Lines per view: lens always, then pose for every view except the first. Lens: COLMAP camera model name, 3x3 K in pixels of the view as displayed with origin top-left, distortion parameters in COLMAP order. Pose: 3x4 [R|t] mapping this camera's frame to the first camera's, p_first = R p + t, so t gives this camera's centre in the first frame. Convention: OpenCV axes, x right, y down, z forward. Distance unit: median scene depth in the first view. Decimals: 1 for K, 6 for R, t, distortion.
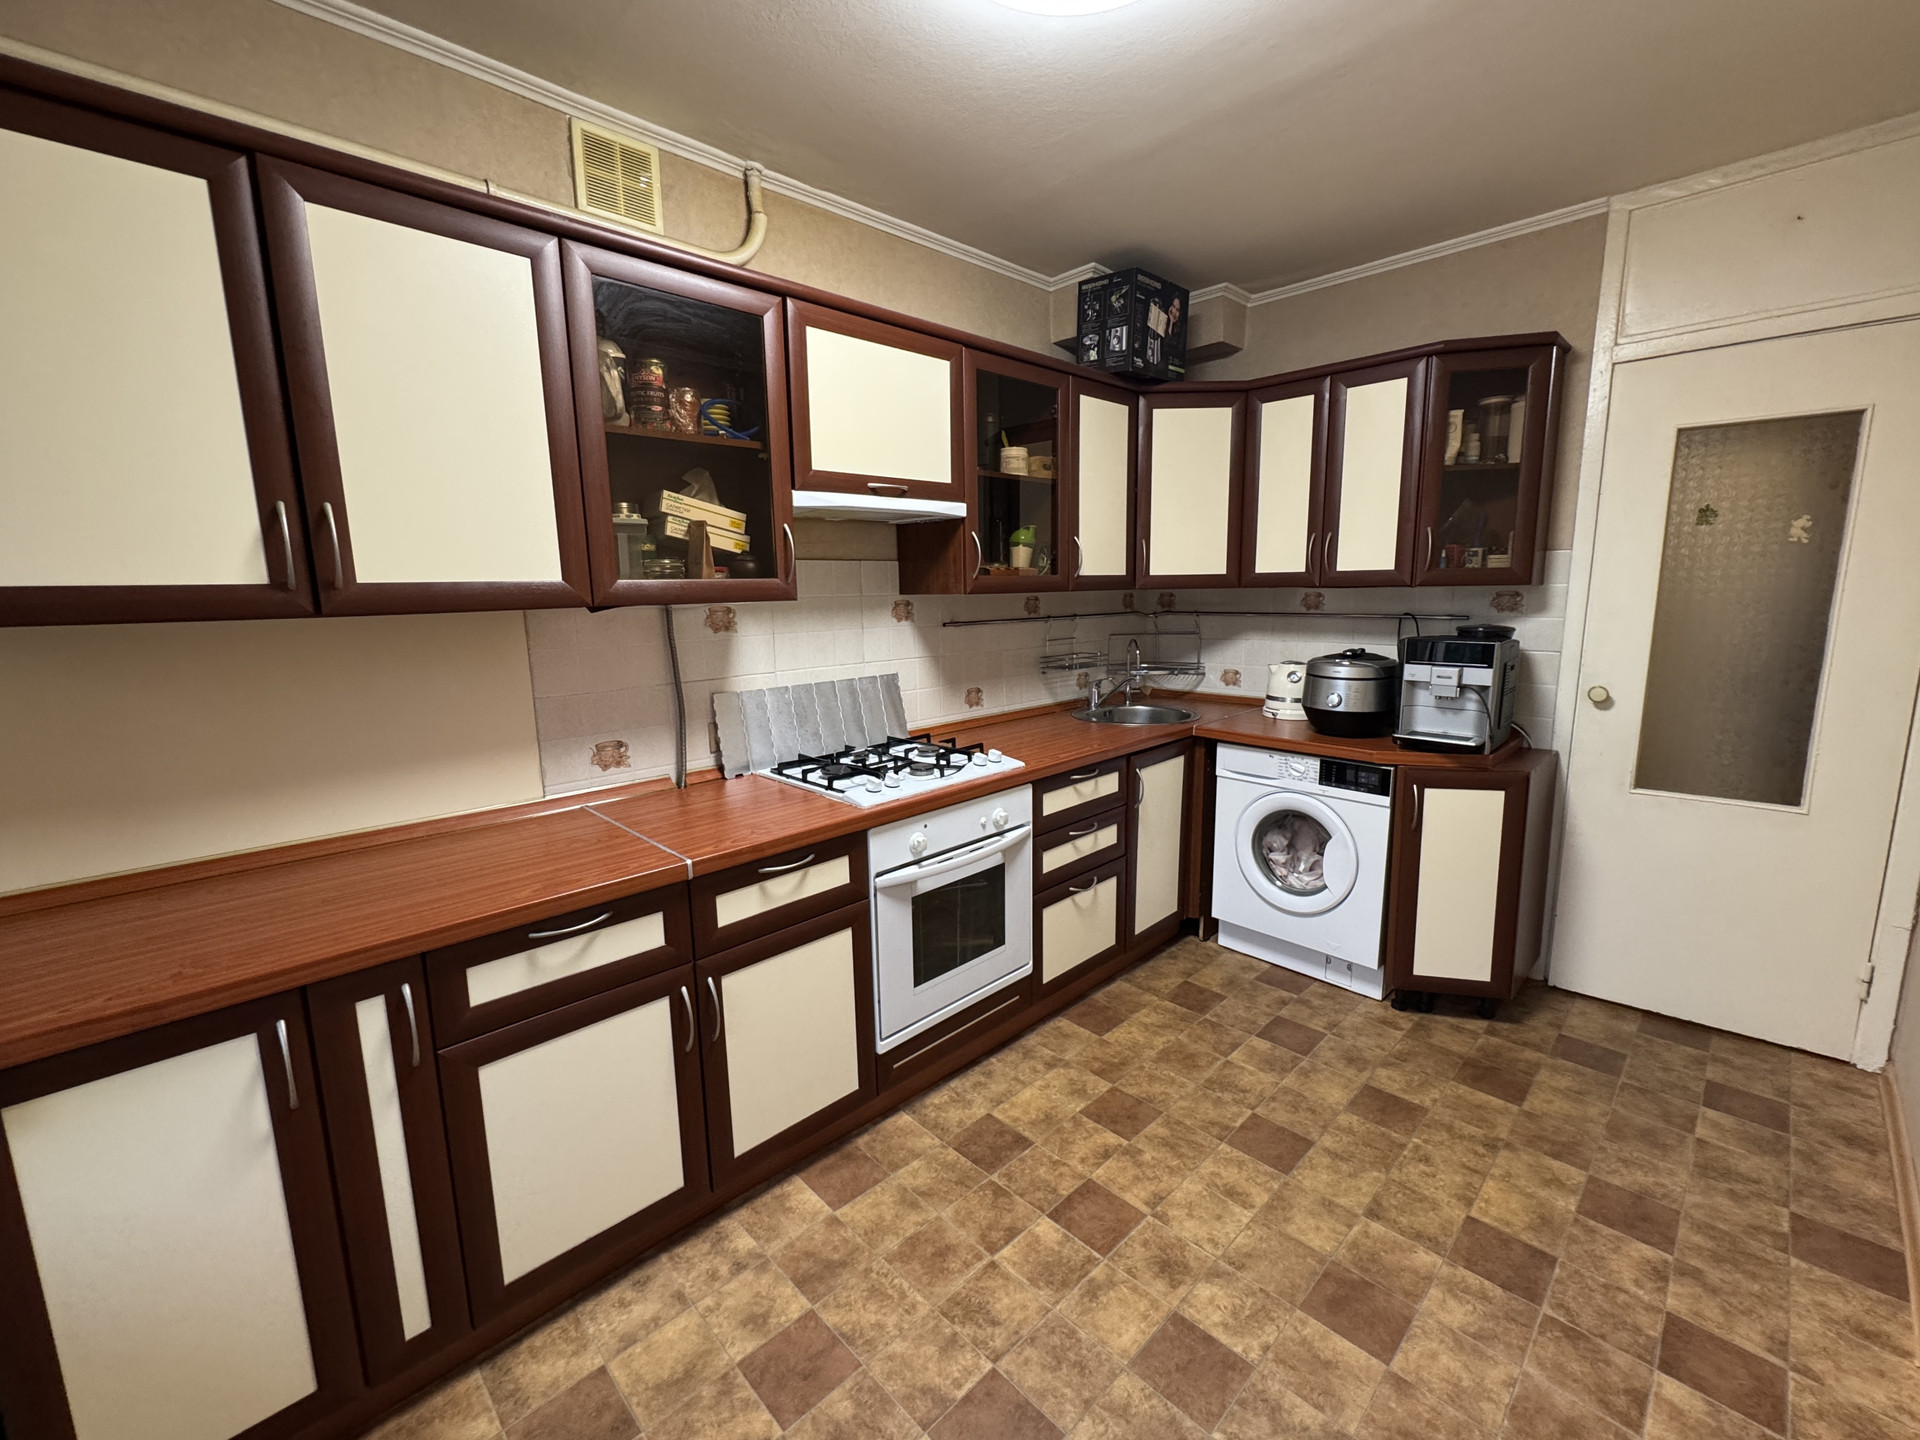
lens RADIAL K [[767.7, 0, 947.4], [0, 767.7, 727.4], [0, 0, 1]] dist [0.001702, -0.002158]
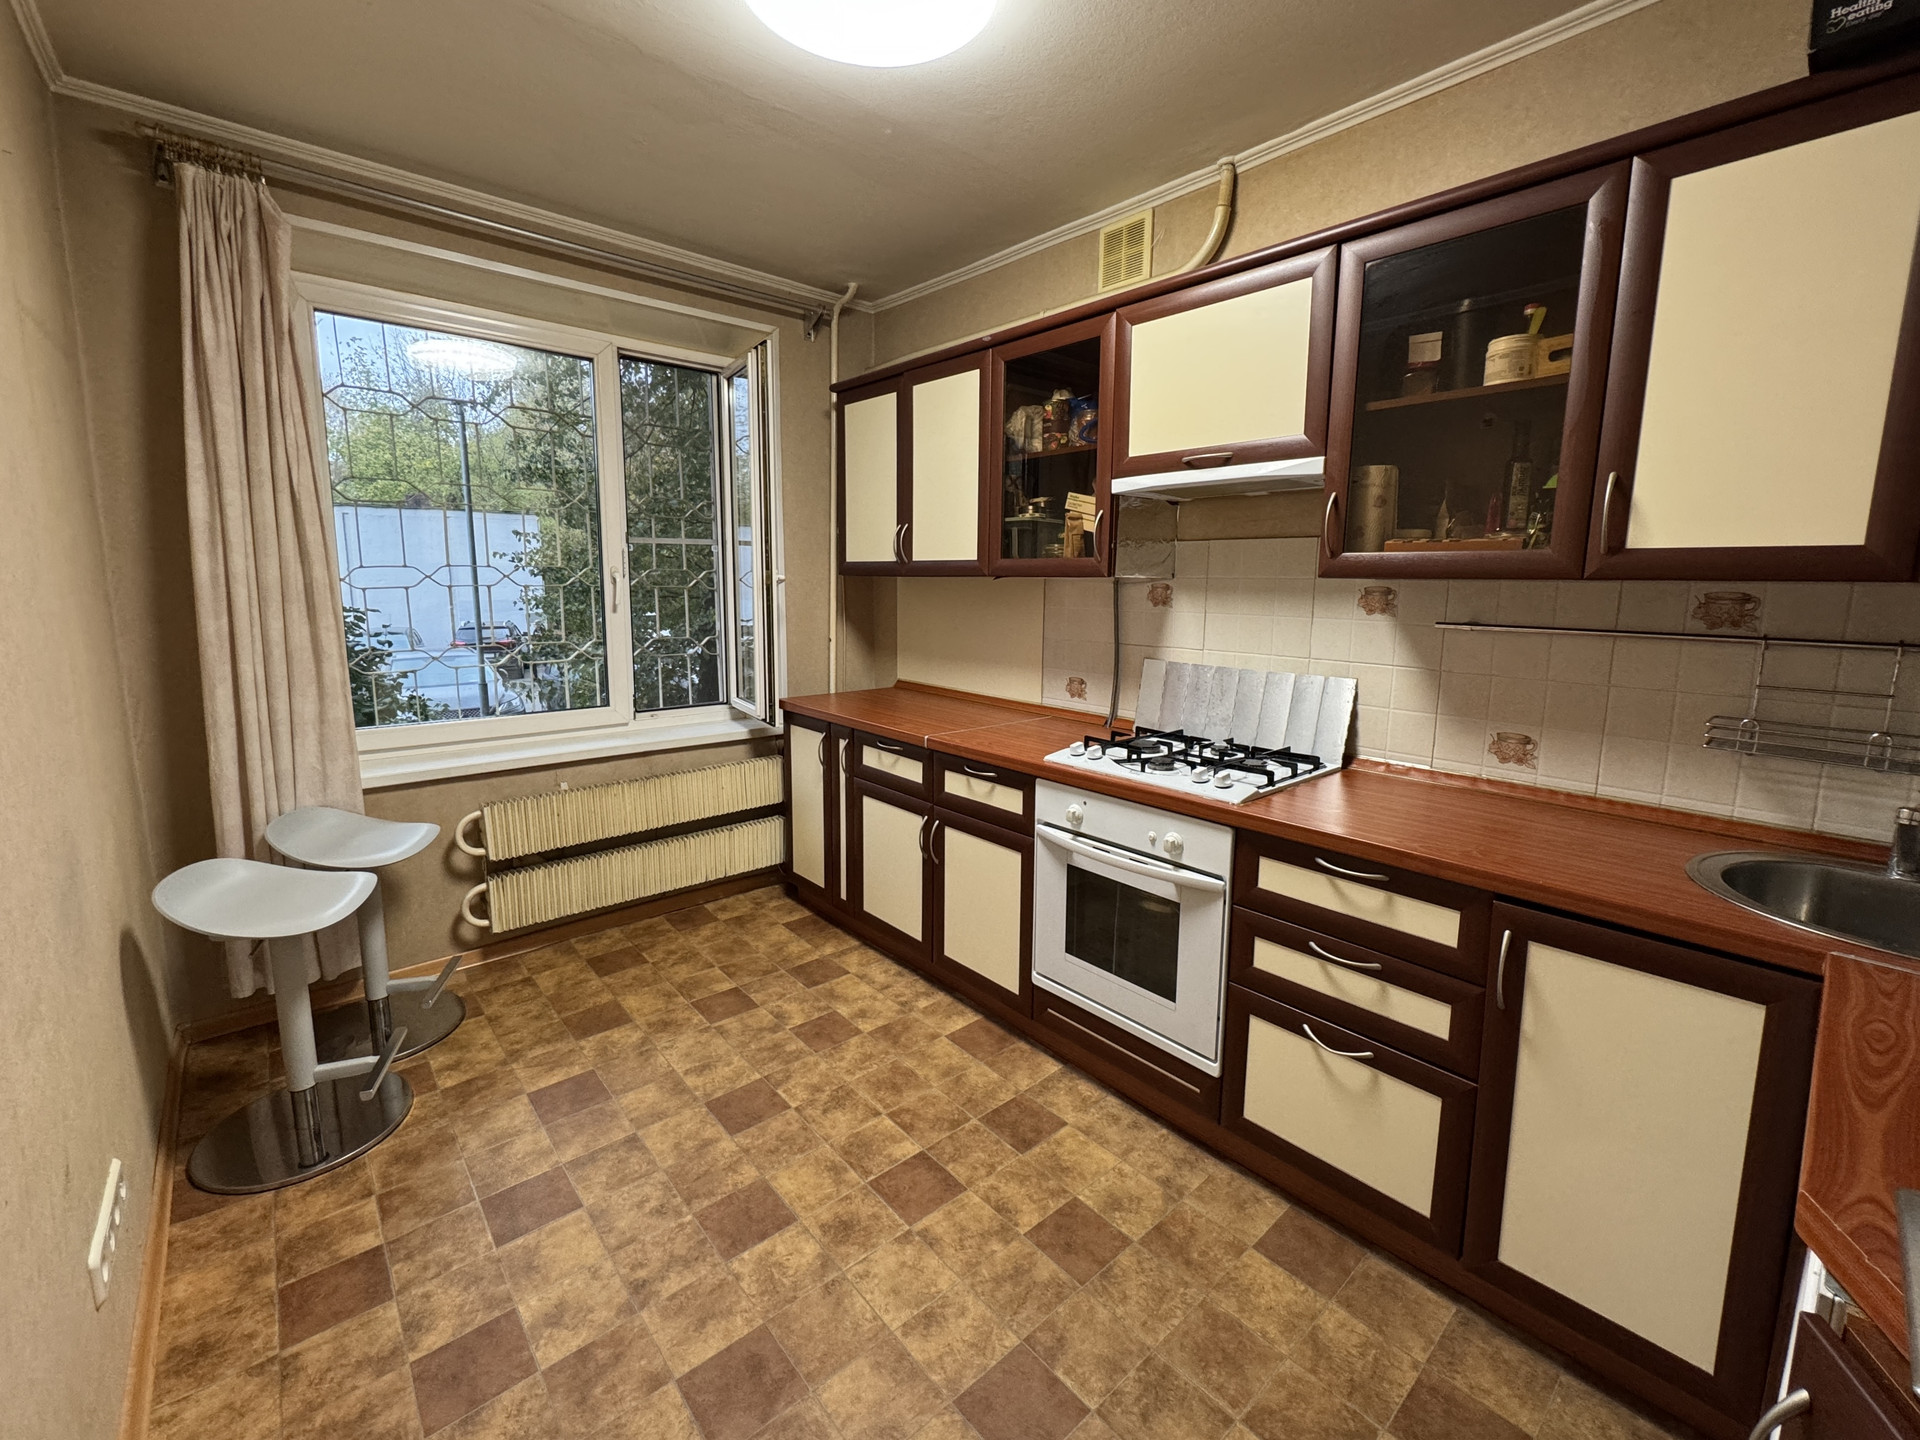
lens RADIAL K [[767.7, 0, 987.1], [0, 767.7, 758.2], [0, 0, 1]] dist [0.001702, -0.002158]
pose [[0.002380, 0.252253, -0.967658, 1.100113], [-0.183351, 0.951367, 0.247555, -0.175227], [0.983045, 0.176832, 0.048515, 1.011345]]
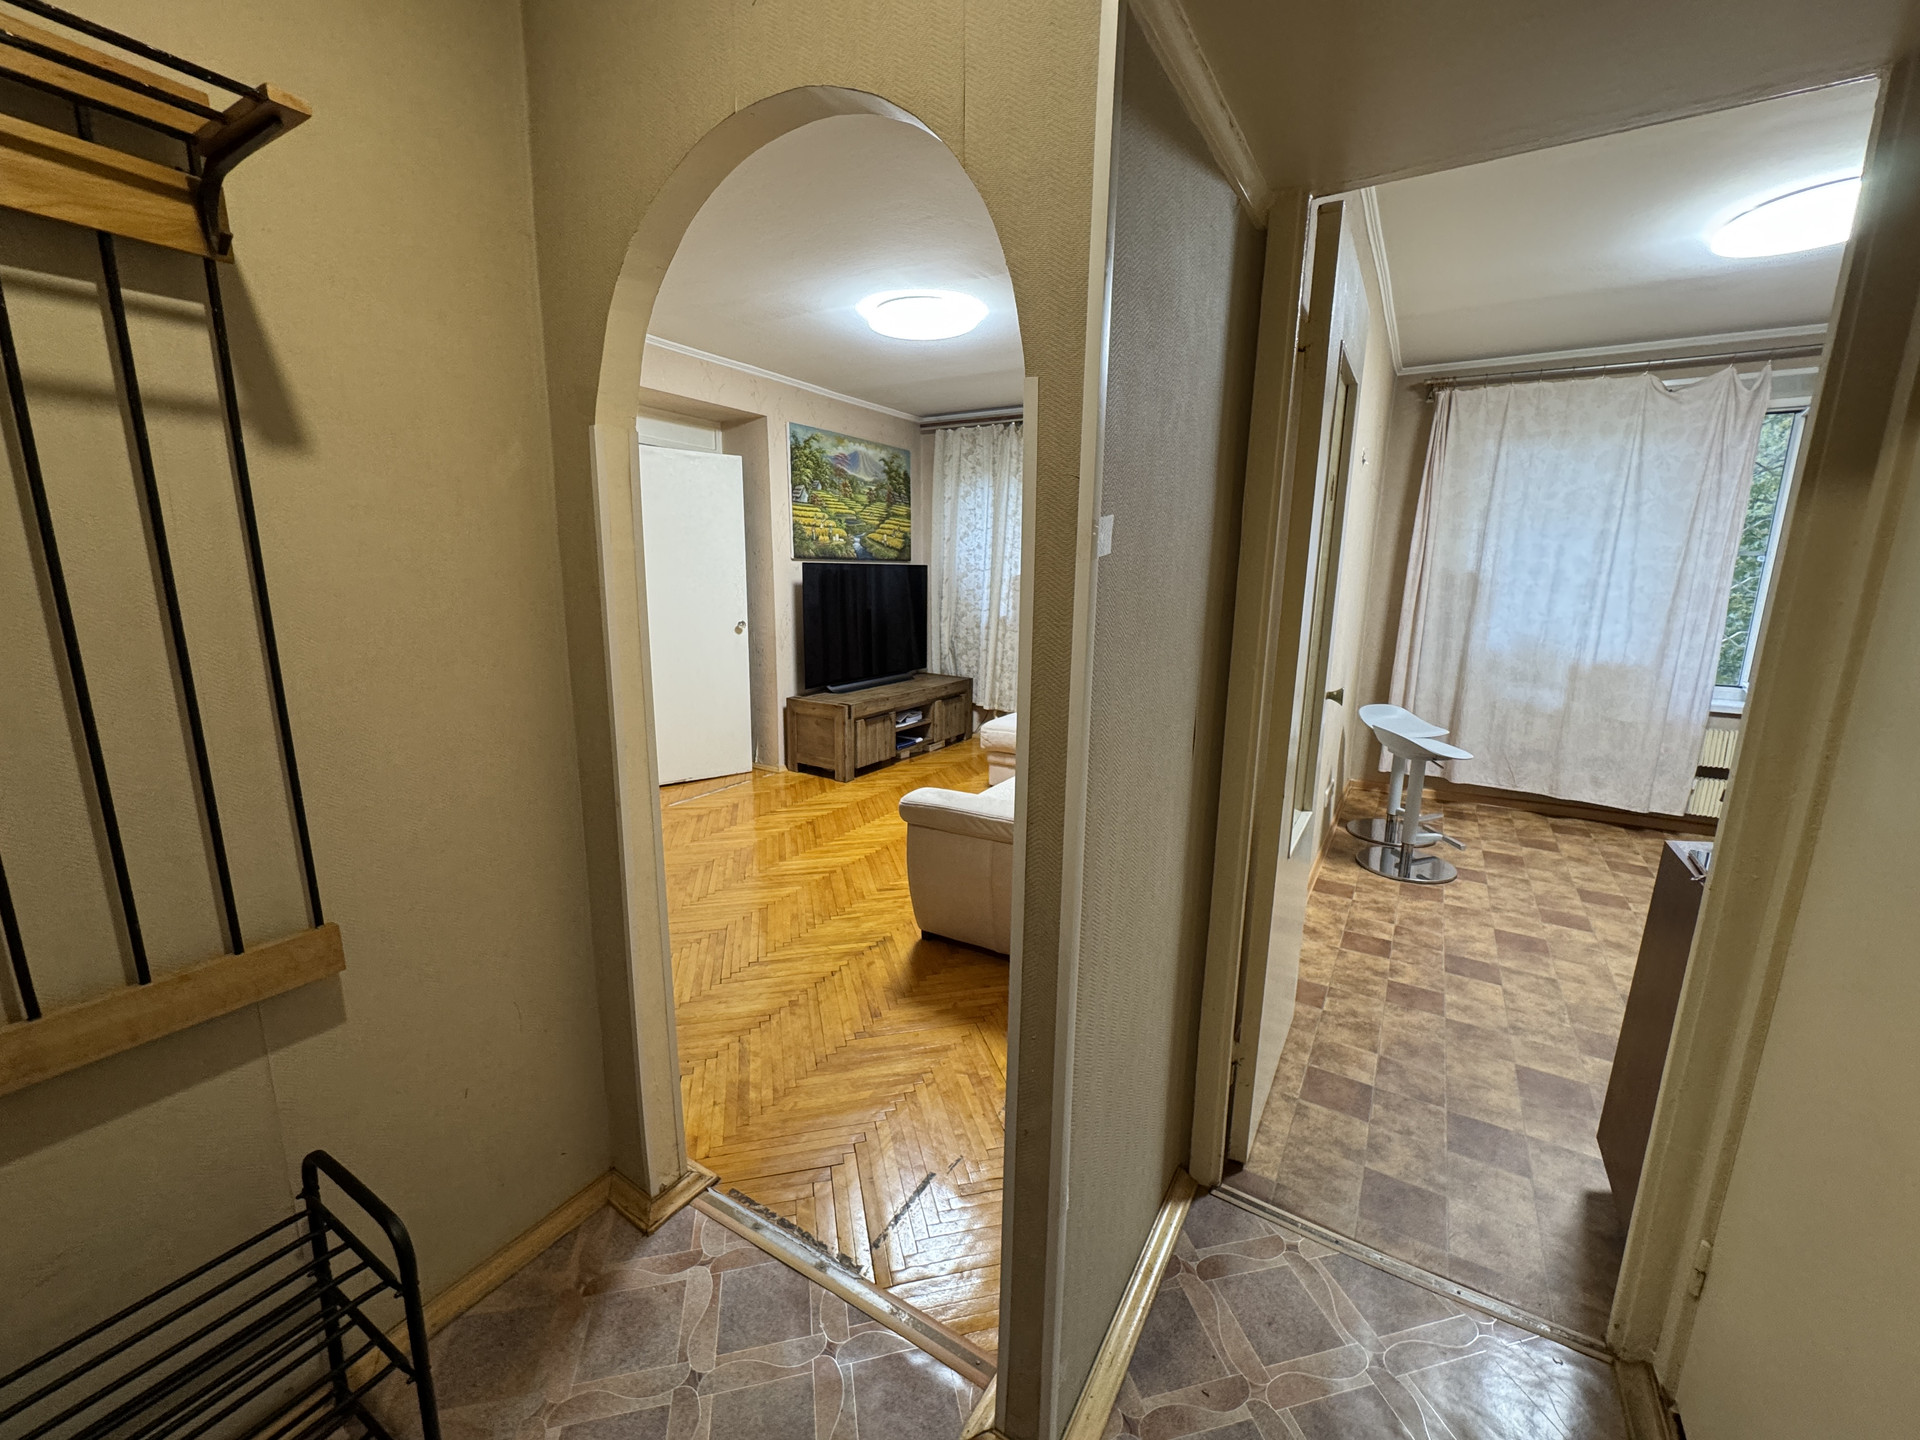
lens RADIAL K [[767.7, 0, 957.2], [0, 767.7, 724.9], [0, 0, 1]] dist [0.001702, -0.002158]
pose [[-0.963841, 0.063824, -0.258720, 1.532409], [-0.033833, 0.933727, 0.356384, -0.249415], [0.264320, 0.352251, -0.897805, 1.405403]]
